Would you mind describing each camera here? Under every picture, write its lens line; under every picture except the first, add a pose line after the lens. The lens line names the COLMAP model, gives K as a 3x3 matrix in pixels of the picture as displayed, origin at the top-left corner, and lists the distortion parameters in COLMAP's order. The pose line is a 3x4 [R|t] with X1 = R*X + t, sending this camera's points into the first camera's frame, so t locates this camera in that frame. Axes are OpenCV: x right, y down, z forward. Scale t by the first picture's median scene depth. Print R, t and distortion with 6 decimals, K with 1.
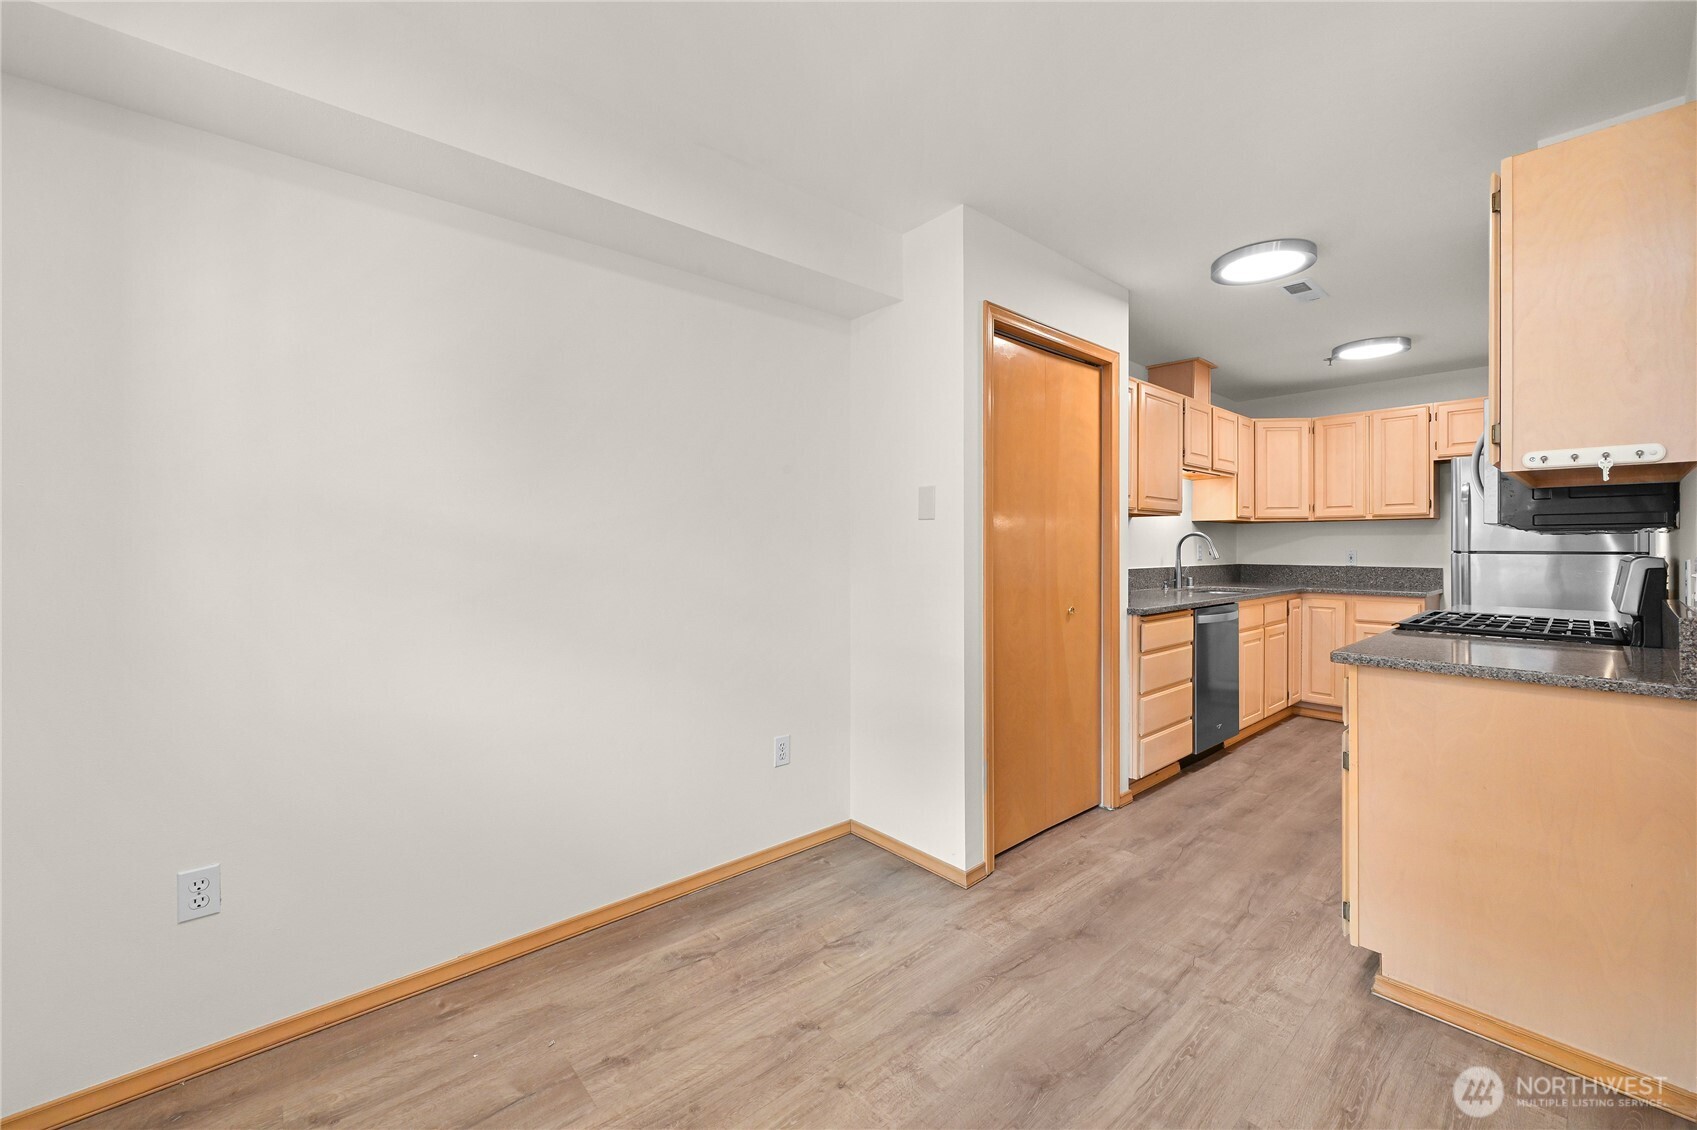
lens RADIAL K [[684.5, 0, 851.1], [0, 684.5, 536.8], [0, 0, 1]] dist [-0.001538, -0.000181]
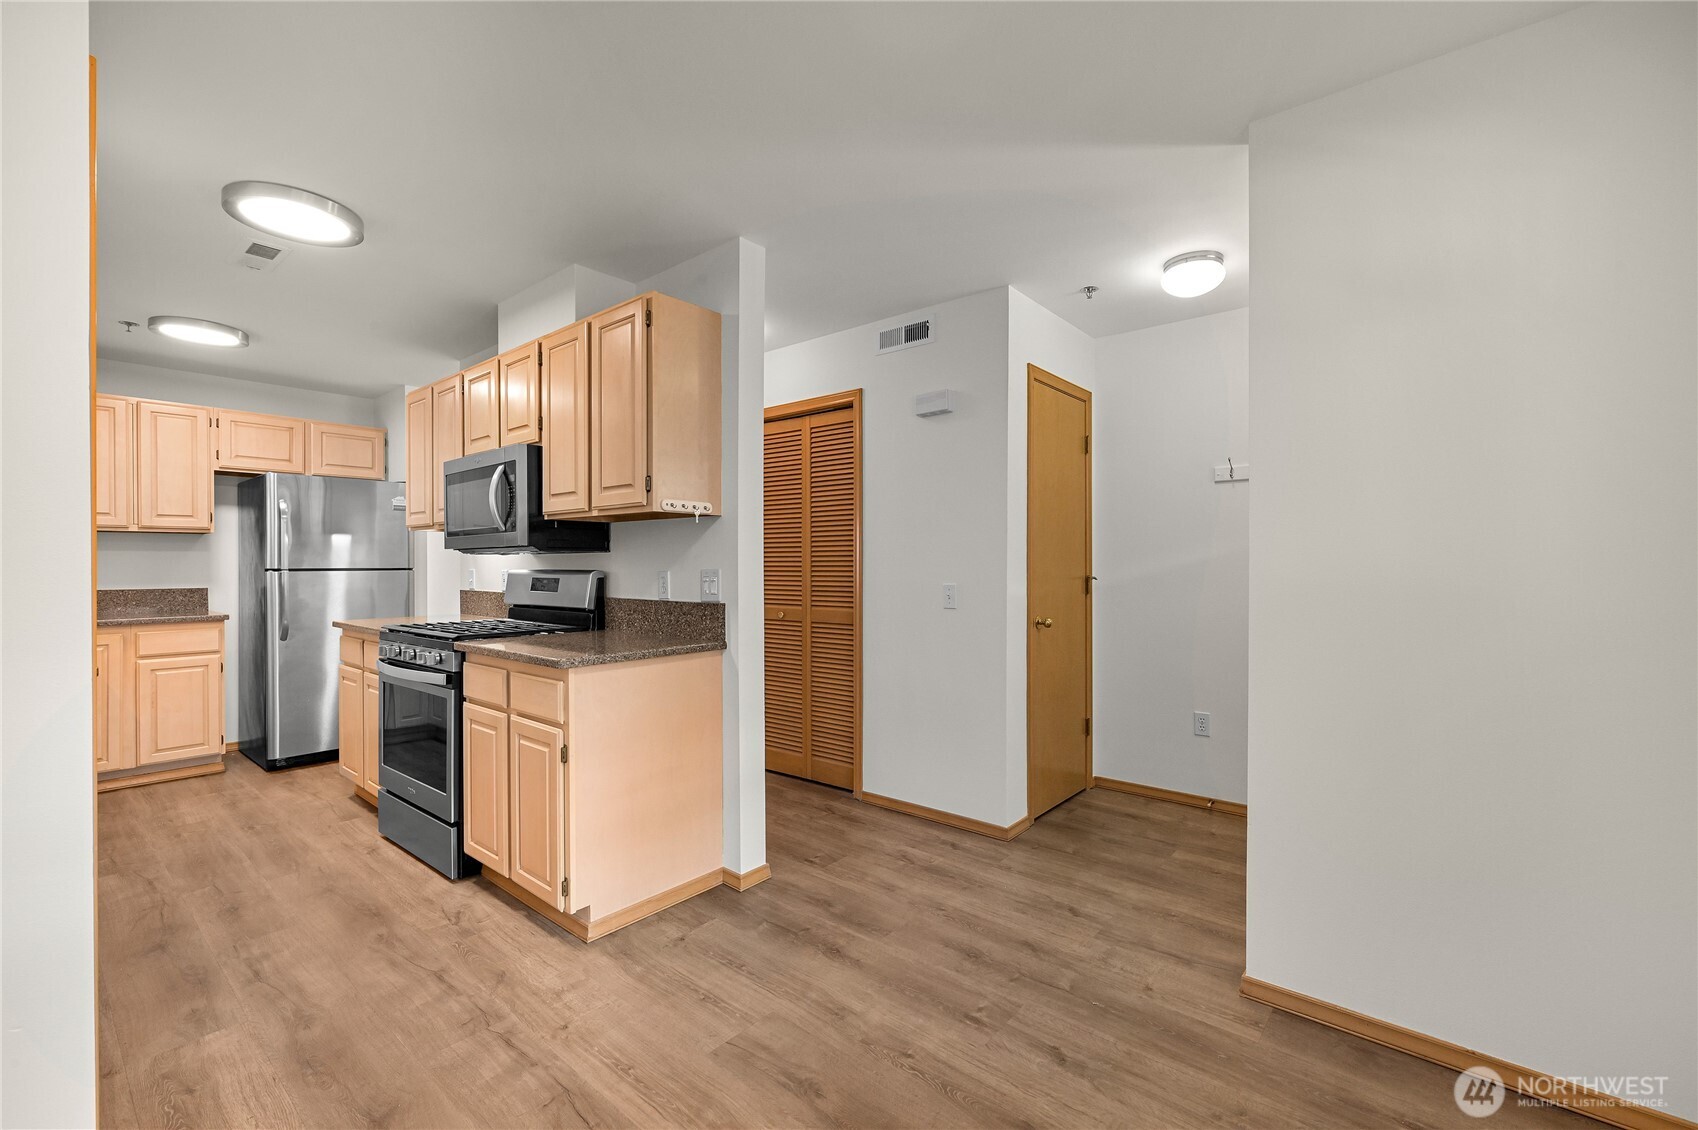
lens RADIAL K [[706.1, 0, 849.0], [0, 706.1, 565.0], [0, 0, 1]] dist [0.000799, 0.000004]
pose [[-0.137346, -0.005038, 0.990510, -0.325116], [-0.010399, 0.999939, 0.003644, 0.004342], [-0.990469, -0.009800, -0.137390, 0.467716]]
